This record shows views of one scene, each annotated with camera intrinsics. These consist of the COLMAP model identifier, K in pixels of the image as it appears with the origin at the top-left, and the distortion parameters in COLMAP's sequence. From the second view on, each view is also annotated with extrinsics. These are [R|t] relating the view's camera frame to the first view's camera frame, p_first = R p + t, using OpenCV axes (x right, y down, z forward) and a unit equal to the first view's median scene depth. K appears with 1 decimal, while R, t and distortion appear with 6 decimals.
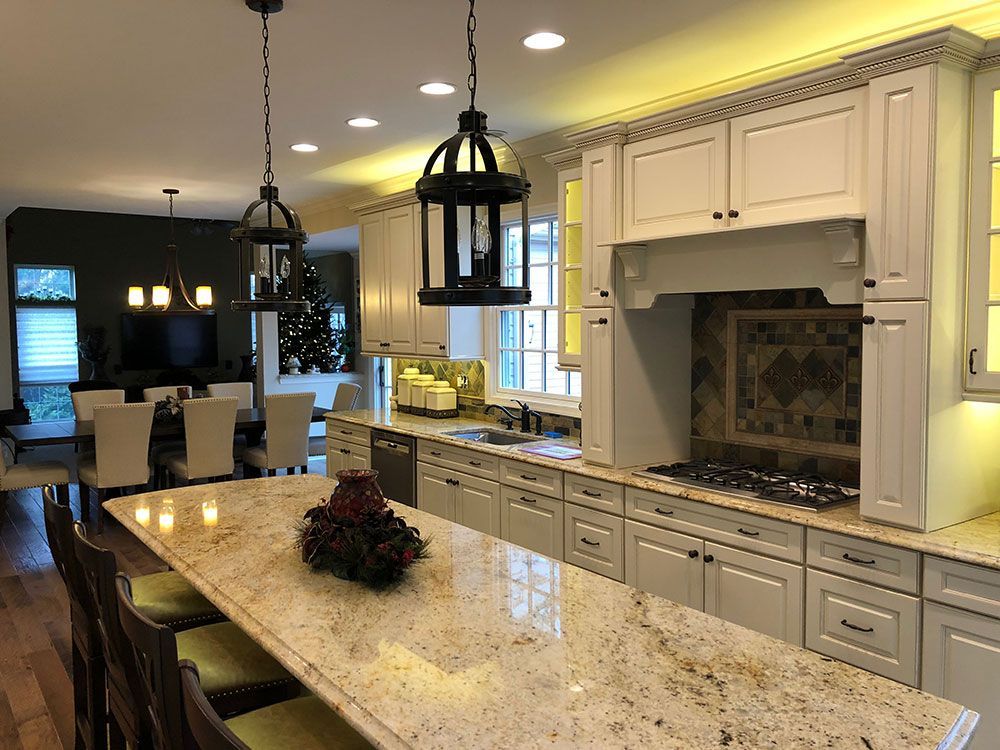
lens RADIAL K [[850.7, 0, 500.0], [0, 850.7, 375.0], [0, 0, 1]] dist [0.089333, -0.127626]
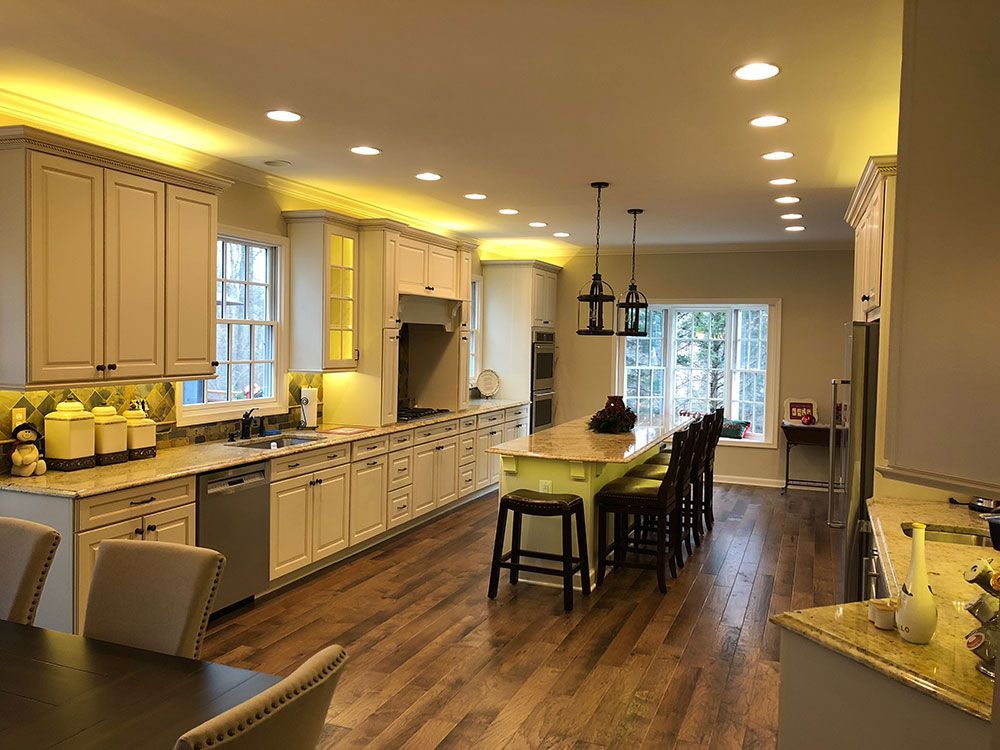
lens RADIAL K [[850.7, 0, 500.0], [0, 850.7, 375.0], [0, 0, 1]] dist [0.089333, -0.127626]
pose [[-0.569225, -0.044758, 0.820962, -1.354347], [0.035601, 0.996239, 0.078999, -0.113091], [-0.821410, 0.074195, -0.565491, 1.759718]]
